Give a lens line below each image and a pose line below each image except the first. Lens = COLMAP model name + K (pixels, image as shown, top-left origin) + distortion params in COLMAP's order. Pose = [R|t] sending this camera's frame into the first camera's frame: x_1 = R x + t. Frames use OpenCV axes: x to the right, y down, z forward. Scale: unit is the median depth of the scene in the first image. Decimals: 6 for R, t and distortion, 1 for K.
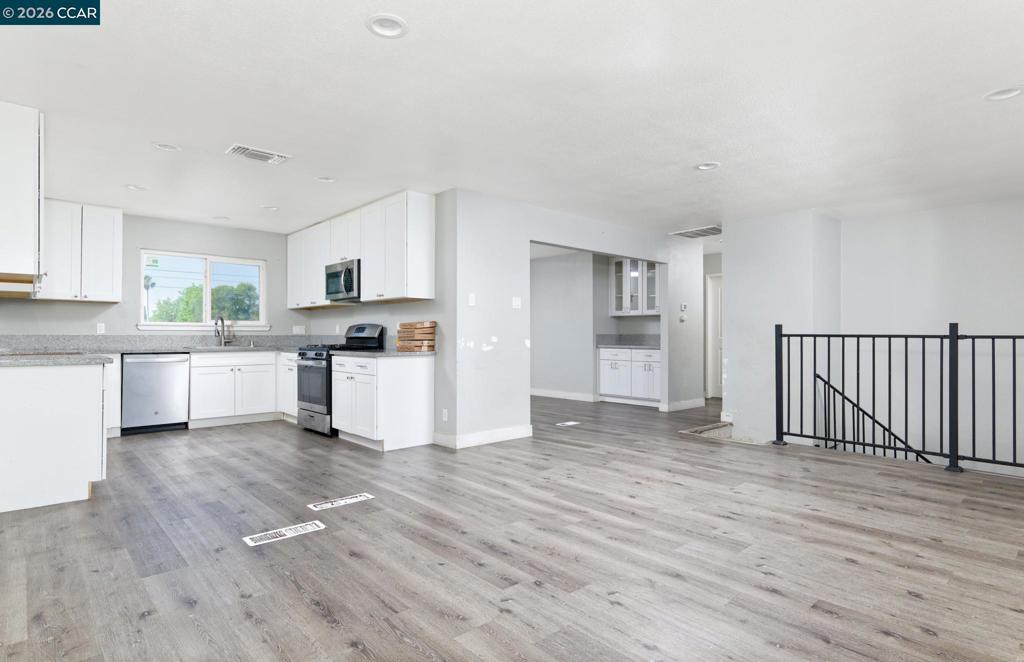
lens RADIAL K [[537.2, 0, 543.8], [0, 537.2, 333.5], [0, 0, 1]] dist [-0.000899, 0.000205]
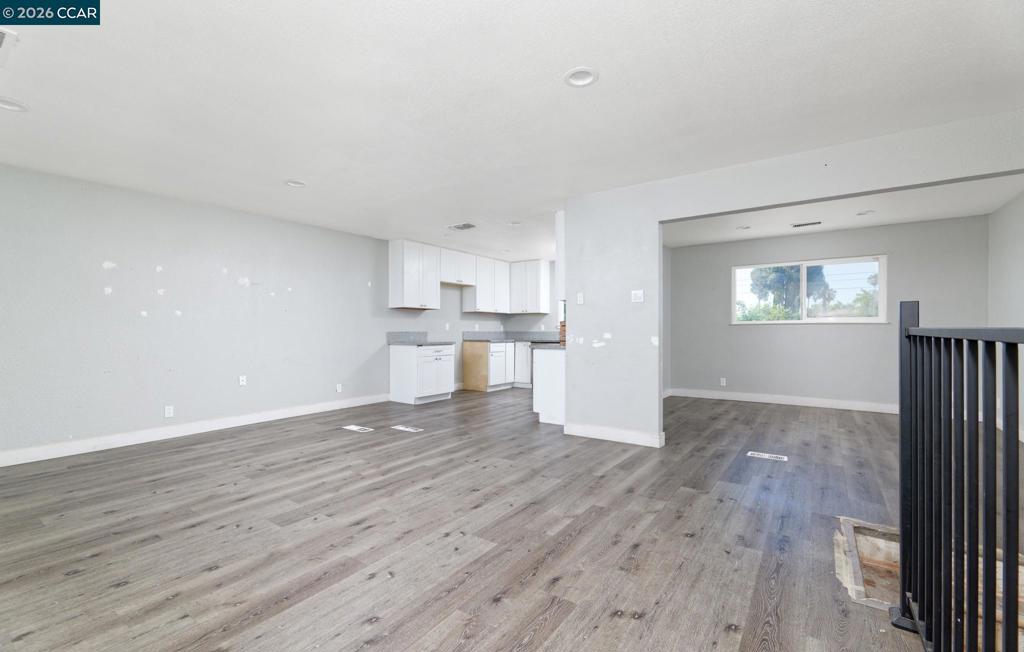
lens RADIAL K [[446.1, 0, 483.2], [0, 446.1, 331.4], [0, 0, 1]] dist [-0.000180, -0.000083]
pose [[0.155825, -0.000099, -0.987785, 0.709437], [0.006107, 0.999981, 0.000863, 0.000446], [0.987766, -0.006167, 0.155823, 0.669937]]
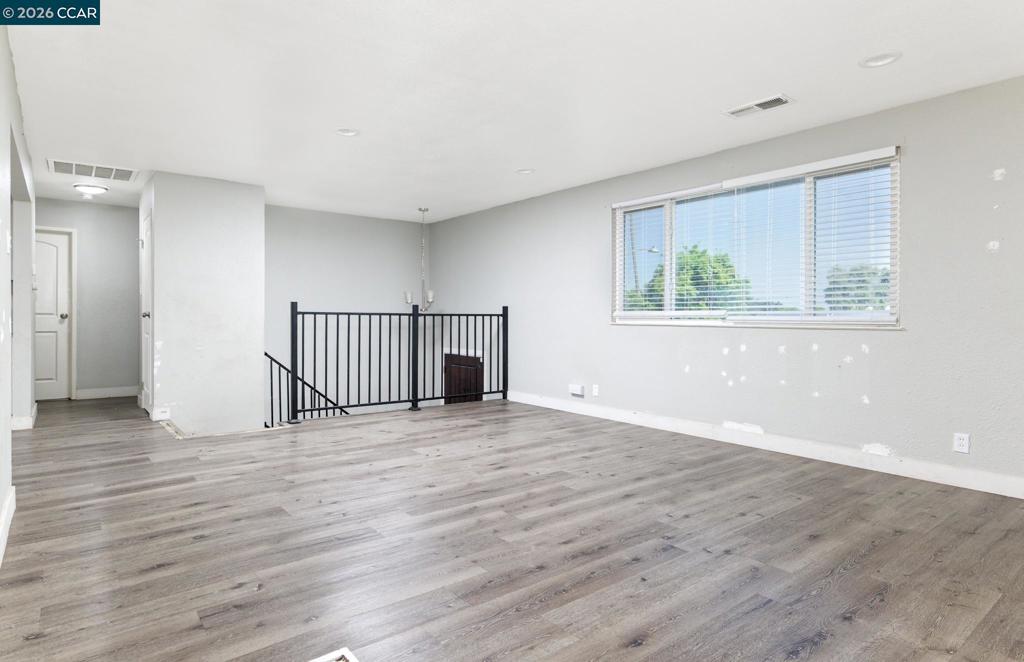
lens RADIAL K [[550.4, 0, 456.2], [0, 550.4, 319.1], [0, 0, 1]] dist [0.001215, 0.000623]
pose [[0.147190, -0.005283, 0.989094, -0.526341], [-0.006888, 0.999956, 0.006366, 0.006664], [-0.989084, -0.007750, 0.147147, 0.562245]]
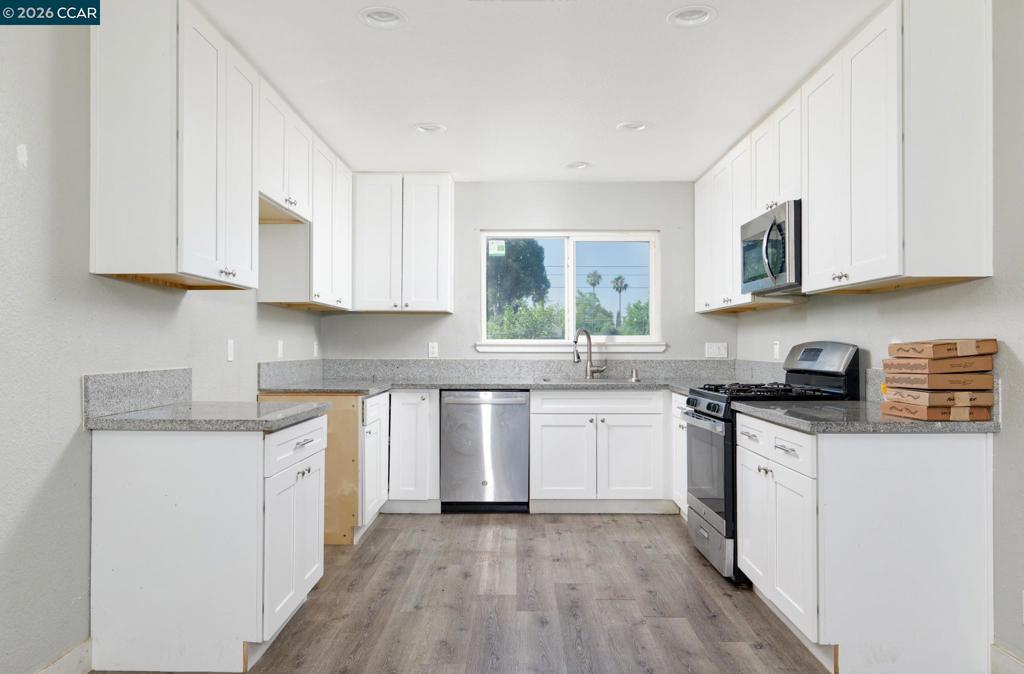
lens RADIAL K [[759.9, 0, 487.6], [0, 759.9, 336.6], [0, 0, 1]] dist [0.001074, -0.000255]
pose [[0.689072, -0.007005, -0.724659, -0.071856], [0.000927, 0.999961, -0.008785, -0.021328], [0.724692, 0.005381, 0.689052, 0.432966]]
